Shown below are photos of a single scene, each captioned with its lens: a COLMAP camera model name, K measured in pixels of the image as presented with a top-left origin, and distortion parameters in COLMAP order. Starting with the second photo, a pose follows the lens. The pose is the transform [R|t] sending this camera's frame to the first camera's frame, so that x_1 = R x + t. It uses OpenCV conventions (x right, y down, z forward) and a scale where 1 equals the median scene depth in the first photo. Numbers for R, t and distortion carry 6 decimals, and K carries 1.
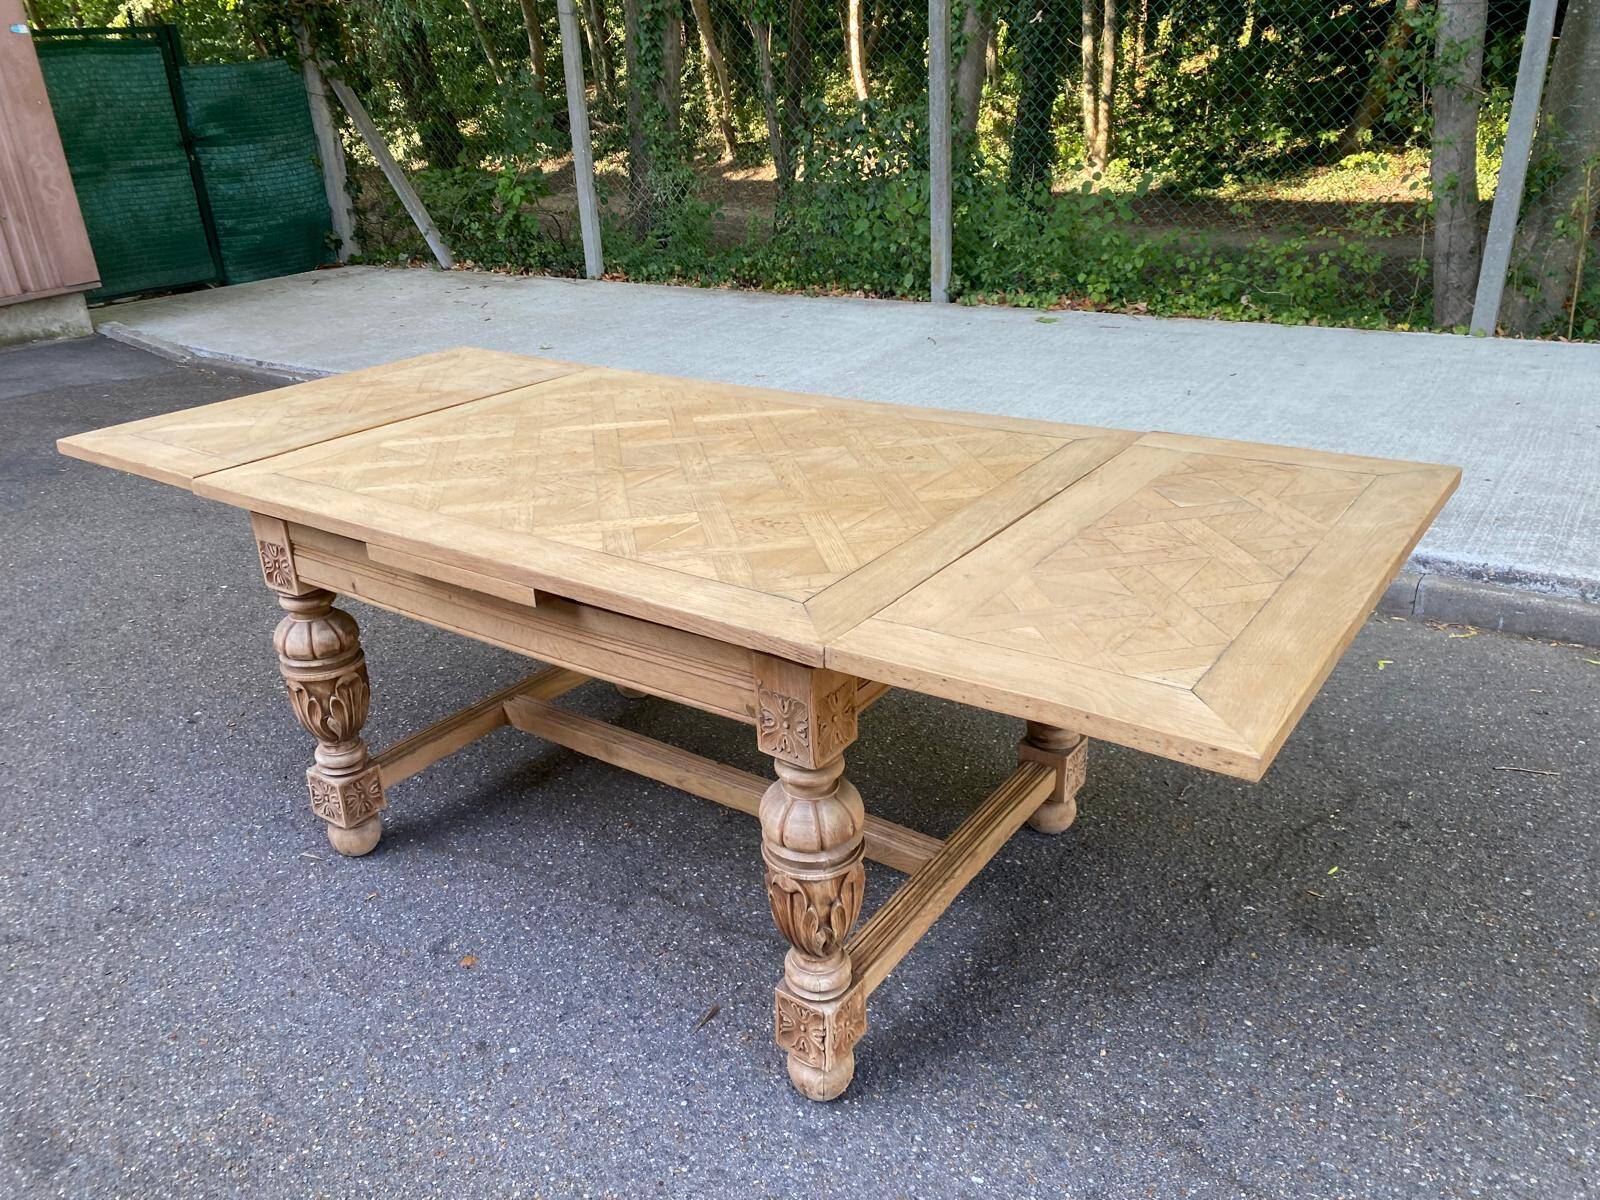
lens RADIAL K [[1220.2, 0, 774.9], [0, 1220.2, 606.4], [0, 0, 1]] dist [0.013647, -0.012537]
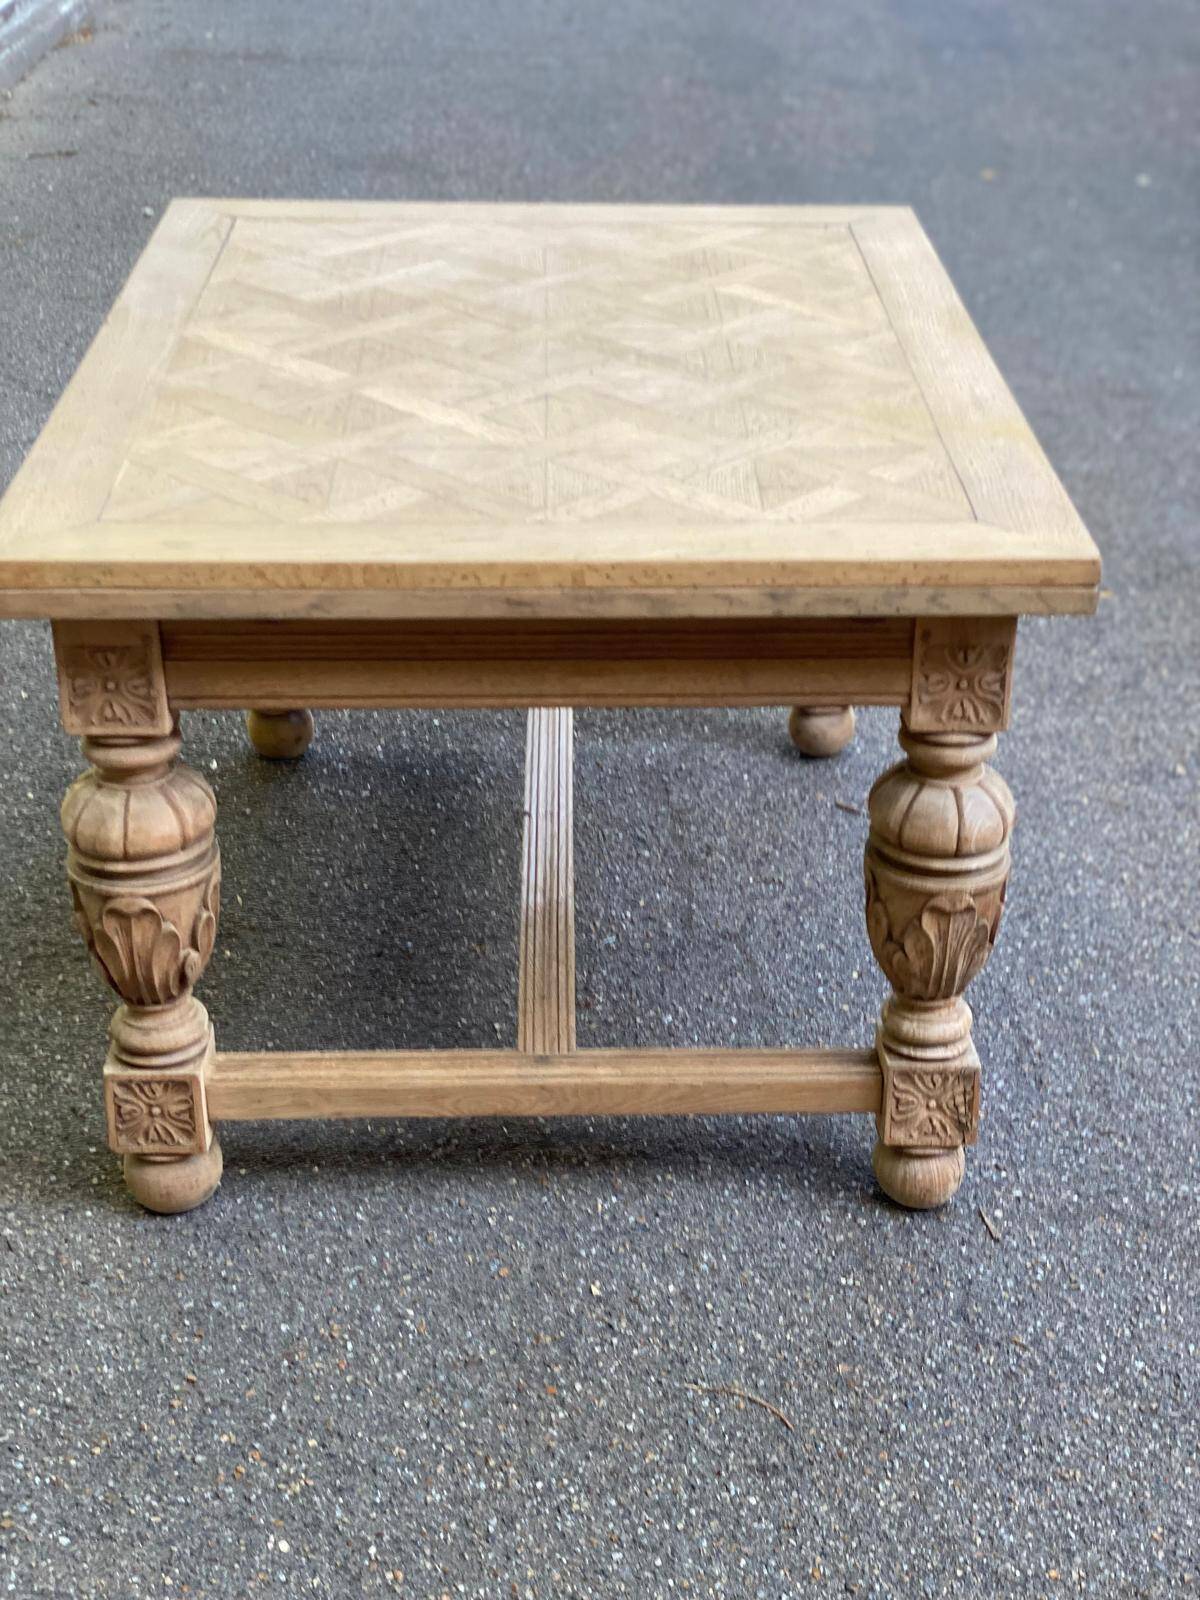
lens RADIAL K [[2467.8, 0, 600.0], [0, 2467.8, 800.0], [0, 0, 1]] dist [0.094234, 0.041281]
pose [[-0.605828, -0.324886, 0.726238, -1.101915], [0.329056, 0.728768, 0.600516, -0.701892], [-0.724358, 0.602782, -0.334602, 1.507848]]
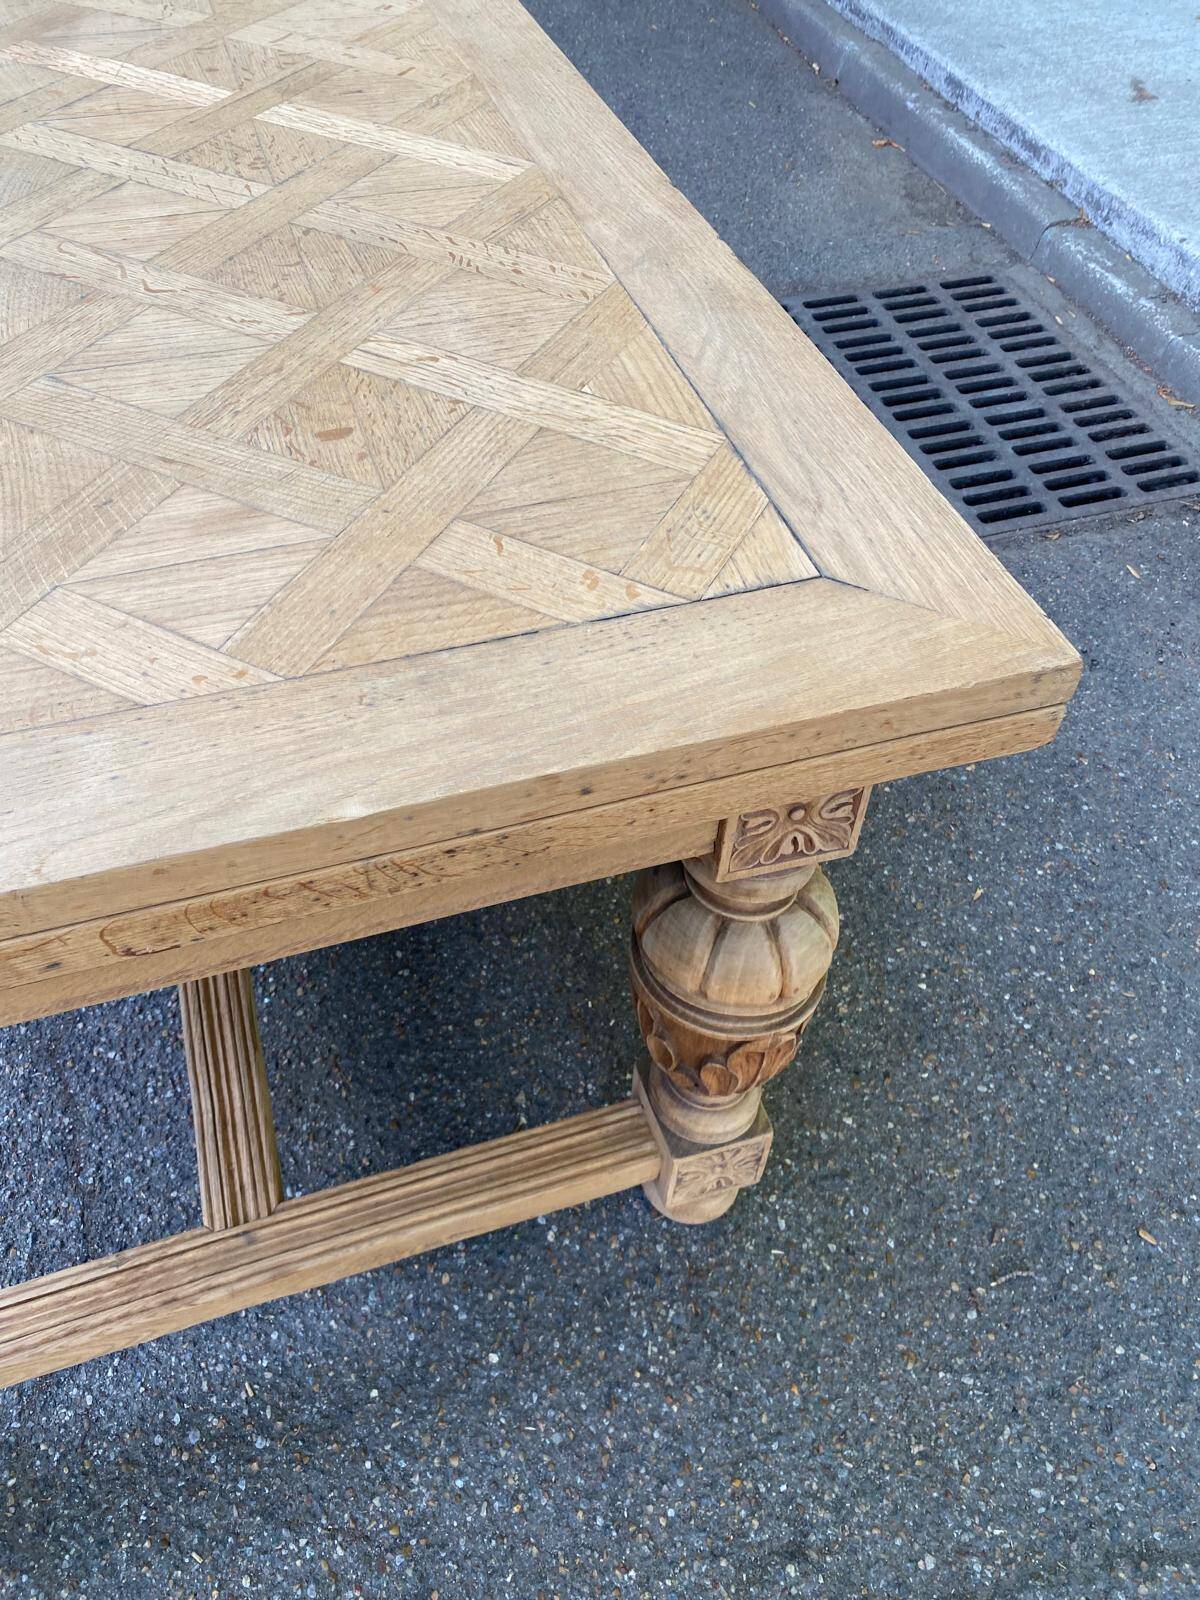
lens RADIAL K [[1222.4, 0, 612.3], [0, 1222.4, 788.6], [0, 0, 1]] dist [0.012145, -0.016286]
pose [[0.812827, 0.480239, -0.329671, 0.313821], [-0.291363, 0.825258, 0.483794, -0.213765], [0.504401, -0.297187, 0.810716, 0.676746]]
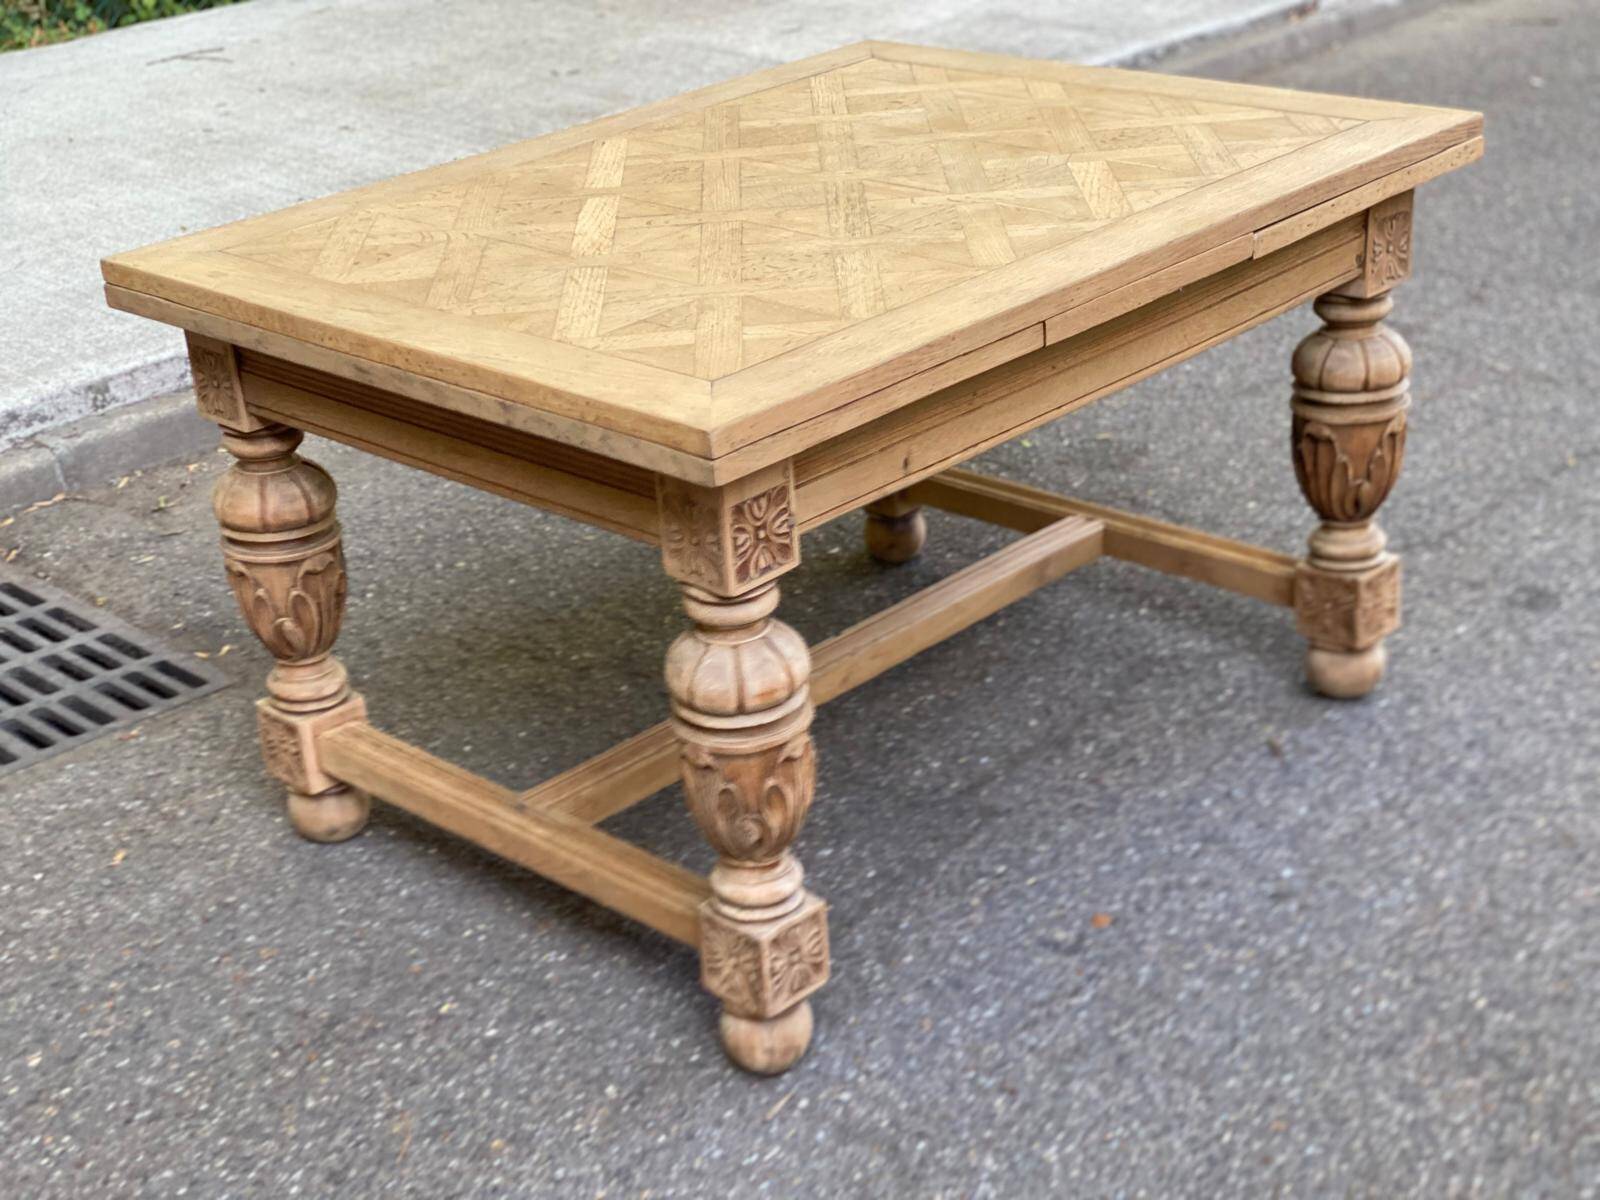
lens RADIAL K [[2398.2, 0, 731.3], [0, 2398.2, 601.0], [0, 0, 1]] dist [0.121540, 0.030069]
pose [[0.158938, -0.375650, 0.913031, -1.368885], [0.446699, 0.852076, 0.272811, -0.300187], [-0.880454, 0.364490, 0.303230, 0.683278]]
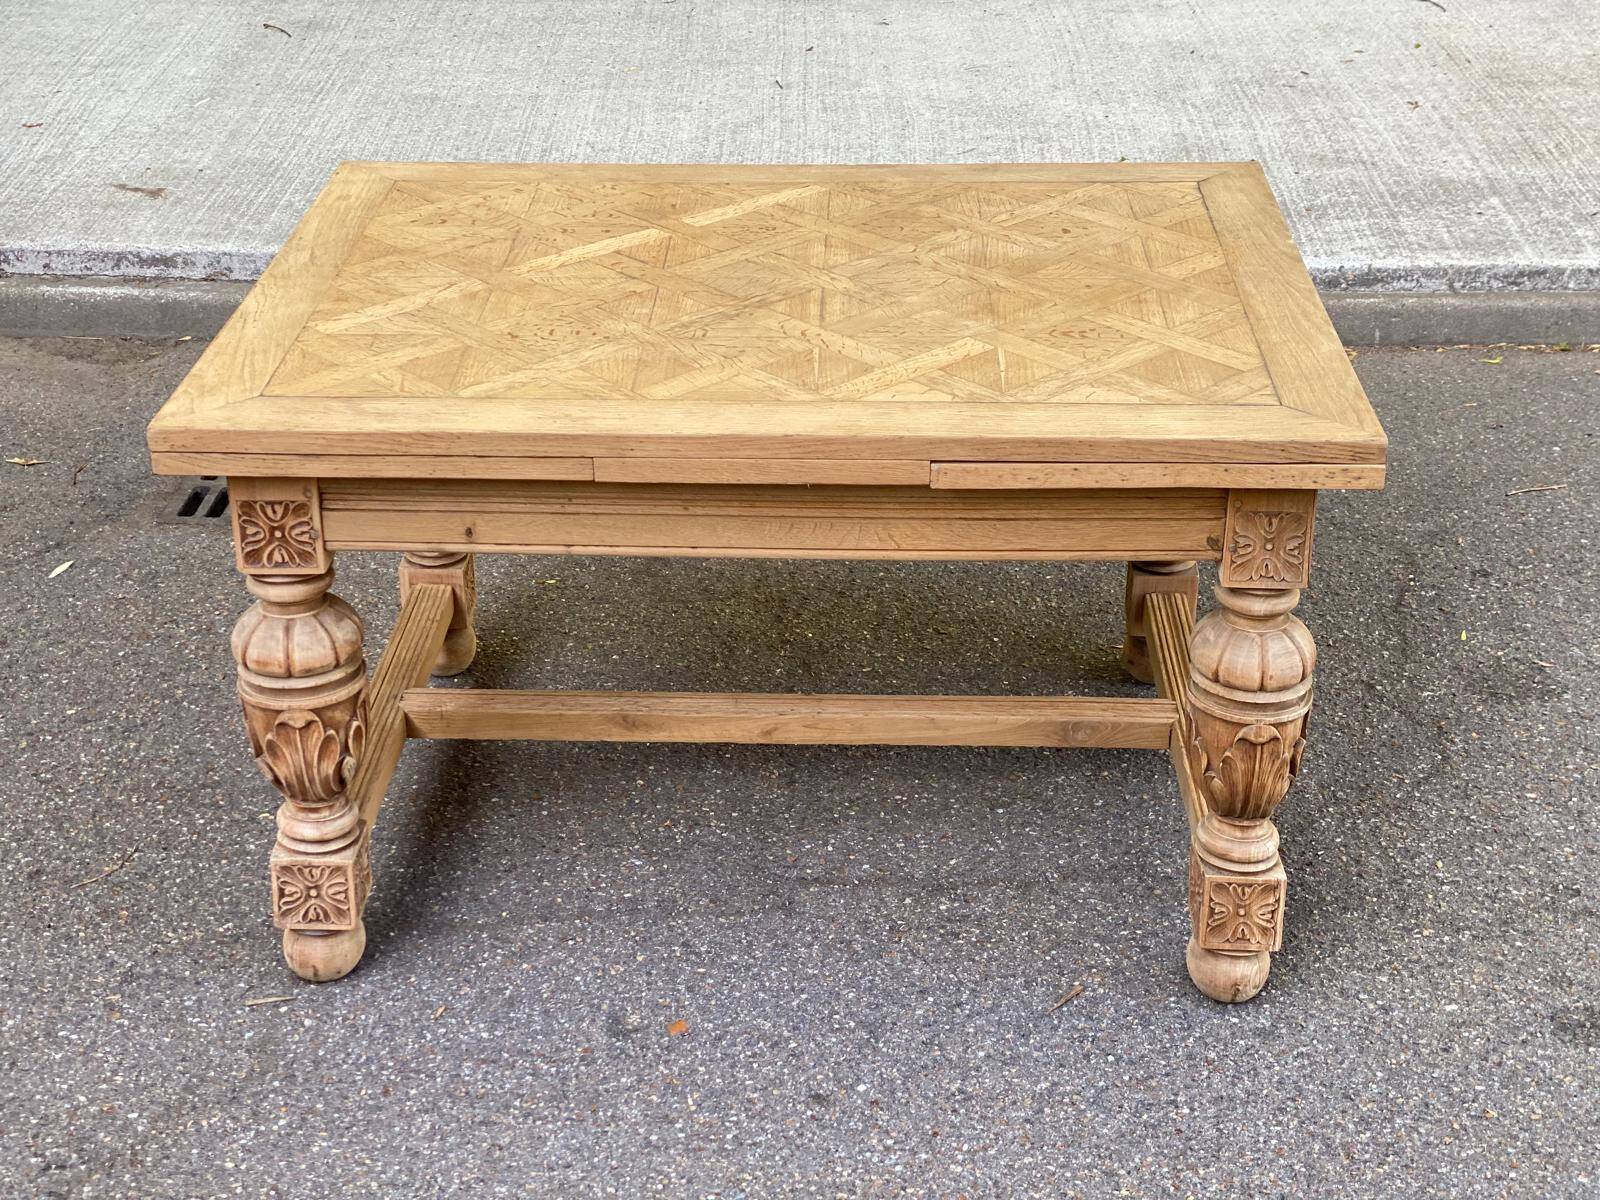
lens RADIAL K [[2366.9, 0, 778.0], [0, 2366.9, 565.6], [0, 0, 1]] dist [0.195029, -0.428027]
pose [[0.830940, -0.209952, 0.515227, -0.818584], [0.191808, 0.977394, 0.088942, -0.076908], [-0.522254, 0.024919, 0.852426, -0.194216]]
